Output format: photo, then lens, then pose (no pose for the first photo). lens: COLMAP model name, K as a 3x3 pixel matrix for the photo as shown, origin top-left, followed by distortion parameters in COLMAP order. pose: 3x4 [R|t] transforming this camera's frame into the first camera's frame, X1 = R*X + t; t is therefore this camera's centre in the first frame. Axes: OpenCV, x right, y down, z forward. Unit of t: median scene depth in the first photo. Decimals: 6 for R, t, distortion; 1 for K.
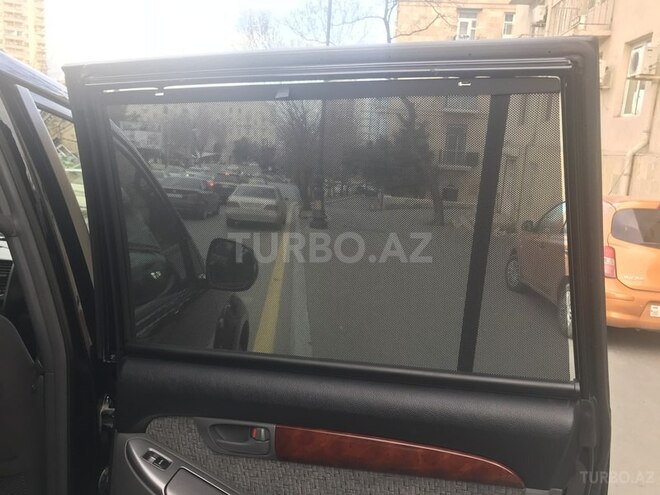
lens RADIAL K [[573.4, 0, 330.0], [0, 573.4, 247.5], [0, 0, 1]] dist [0.053618, -0.017152]
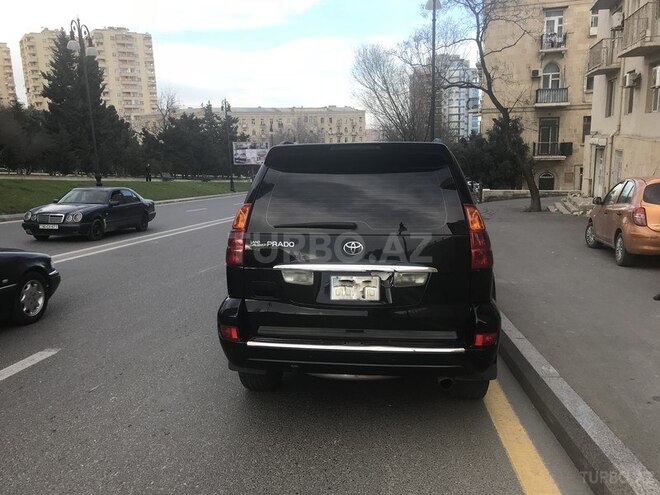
lens RADIAL K [[573.4, 0, 330.0], [0, 573.4, 247.5], [0, 0, 1]] dist [0.053618, -0.017152]
pose [[0.985180, -0.059985, -0.160692, -0.020732], [0.059284, 0.998199, -0.009156, 0.011574], [0.160952, -0.000506, 0.986962, -0.119906]]
